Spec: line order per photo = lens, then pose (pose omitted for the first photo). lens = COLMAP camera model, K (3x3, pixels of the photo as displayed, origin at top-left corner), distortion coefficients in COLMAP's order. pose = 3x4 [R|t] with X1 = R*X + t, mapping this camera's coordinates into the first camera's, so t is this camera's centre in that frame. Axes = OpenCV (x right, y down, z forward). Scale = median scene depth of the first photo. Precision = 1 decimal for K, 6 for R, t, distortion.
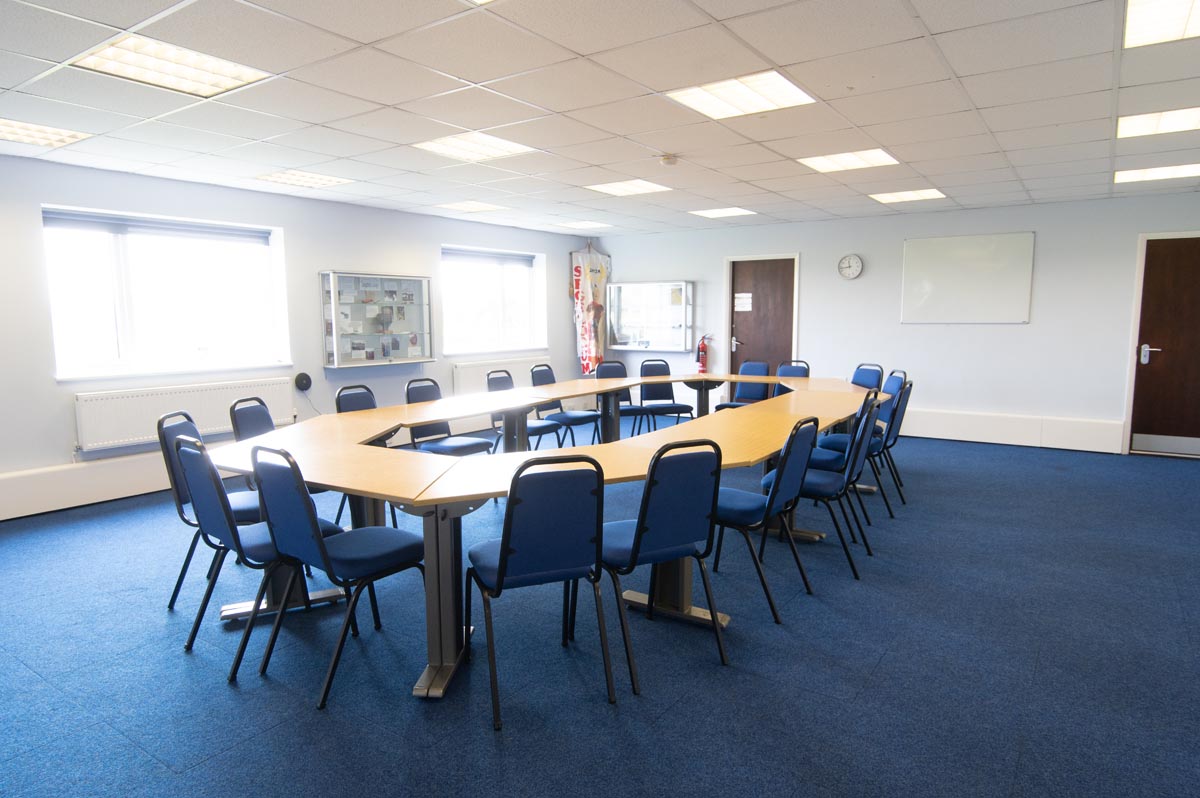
lens RADIAL K [[727.4, 0, 600.0], [0, 727.4, 399.0], [0, 0, 1]] dist [0.001945, 0.000383]
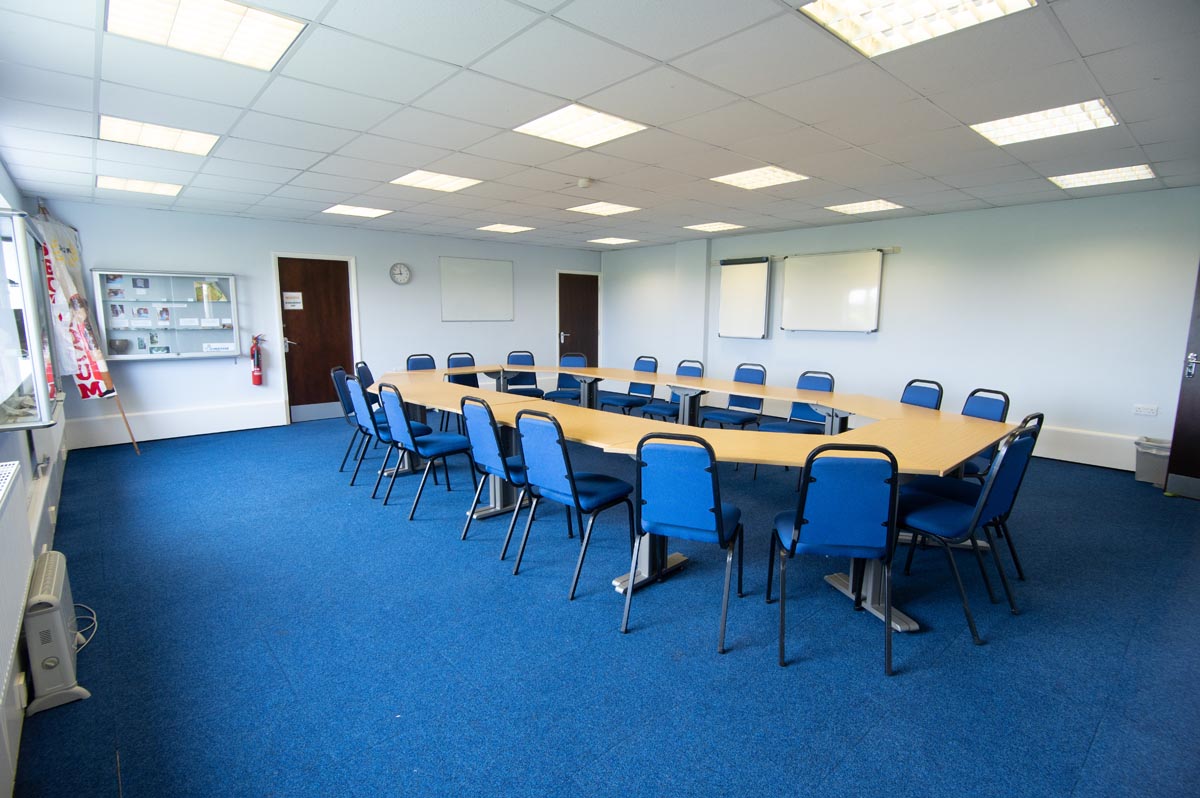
lens RADIAL K [[571.4, 0, 600.0], [0, 571.4, 399.0], [0, 0, 1]] dist [-0.001085, -0.000175]
pose [[0.237536, -0.128000, 0.962908, -0.453877], [0.119121, 0.987637, 0.101902, -0.033963], [-0.964047, 0.090497, 0.249847, 0.434882]]
